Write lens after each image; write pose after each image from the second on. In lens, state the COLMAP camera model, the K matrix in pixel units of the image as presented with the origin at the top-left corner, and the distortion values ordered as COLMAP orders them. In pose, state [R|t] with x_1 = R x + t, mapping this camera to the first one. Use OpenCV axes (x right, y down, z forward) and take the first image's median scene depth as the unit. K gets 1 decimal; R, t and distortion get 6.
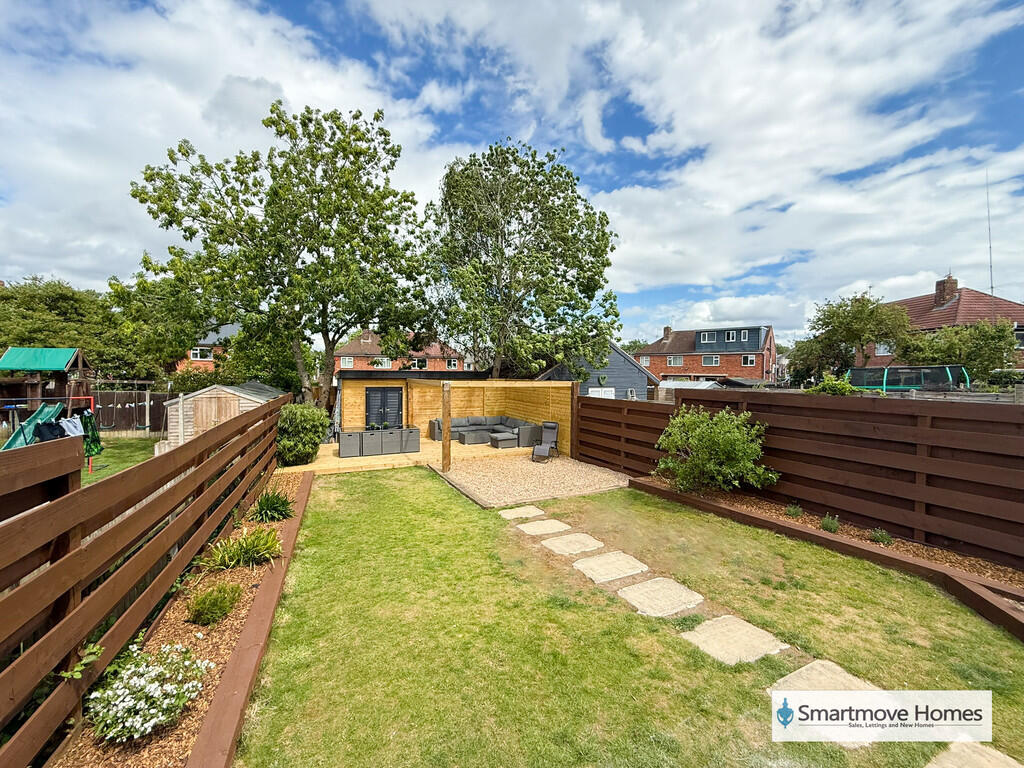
lens RADIAL K [[407.2, 0, 510.9], [0, 407.2, 381.7], [0, 0, 1]] dist [-0.000029, -0.000240]
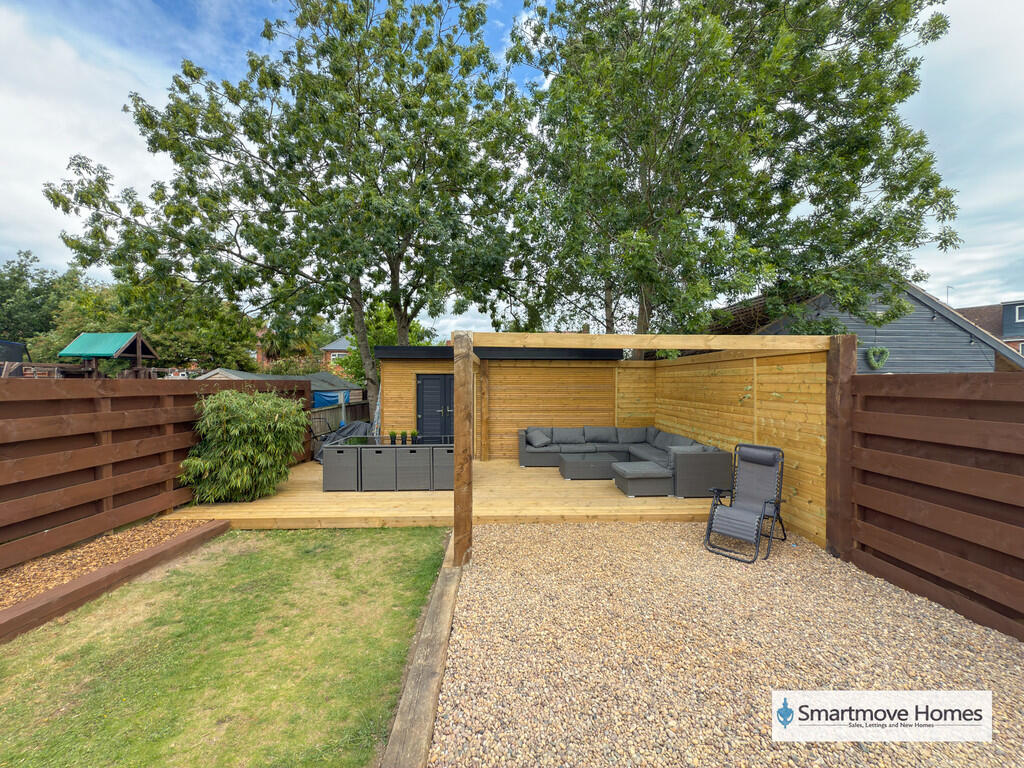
lens RADIAL K [[407.0, 0, 513.6], [0, 407.0, 386.7], [0, 0, 1]] dist [-0.001161, -0.000197]
pose [[0.920703, -0.001467, -0.390261, 0.034053], [-0.003831, 0.999911, -0.012797, 0.050817], [0.390244, 0.013277, 0.920616, 0.578127]]
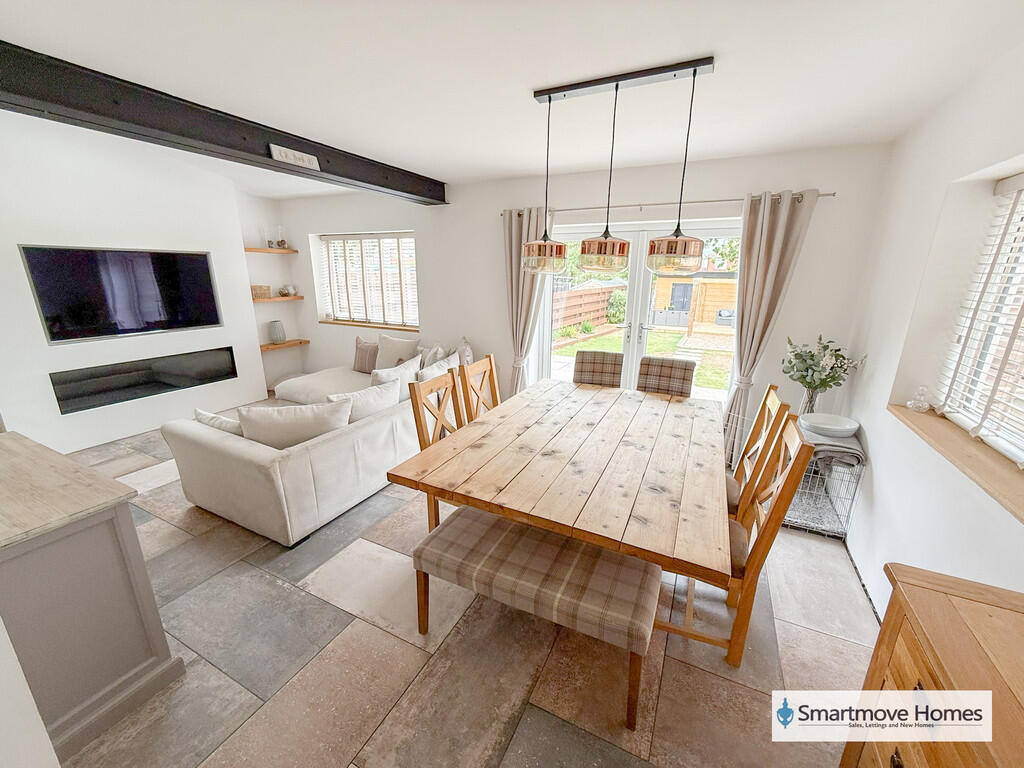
lens RADIAL K [[407.0, 0, 513.6], [0, 407.0, 386.7], [0, 0, 1]] dist [-0.001161, -0.000197]
pose [[0.612175, 0.218545, -0.759921, 0.601840], [-0.024622, 0.965849, 0.257932, 0.013070], [0.790339, -0.139189, 0.596650, -0.477762]]
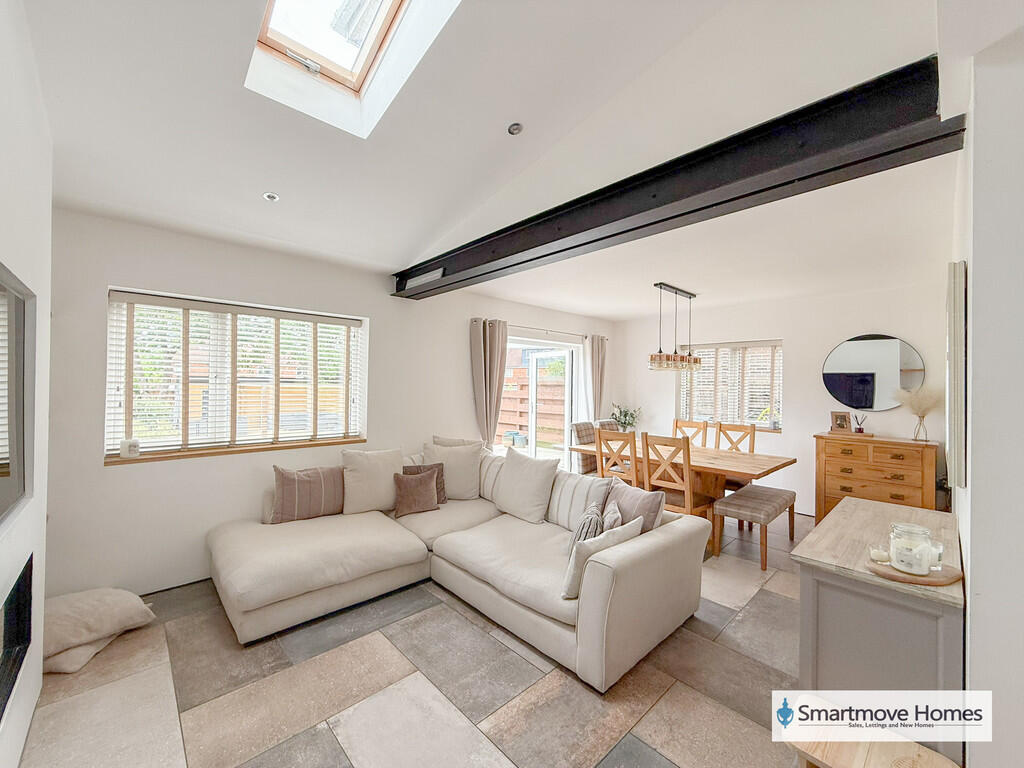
lens RADIAL K [[409.9, 0, 512.0], [0, 409.9, 384.0], [0, 0, 1]] dist [-0.000855, -0.000124]
pose [[0.955208, 0.007569, 0.295838, 0.238503], [-0.000889, 0.999742, -0.022707, 0.029927], [-0.295933, 0.021427, 0.954968, -0.637632]]
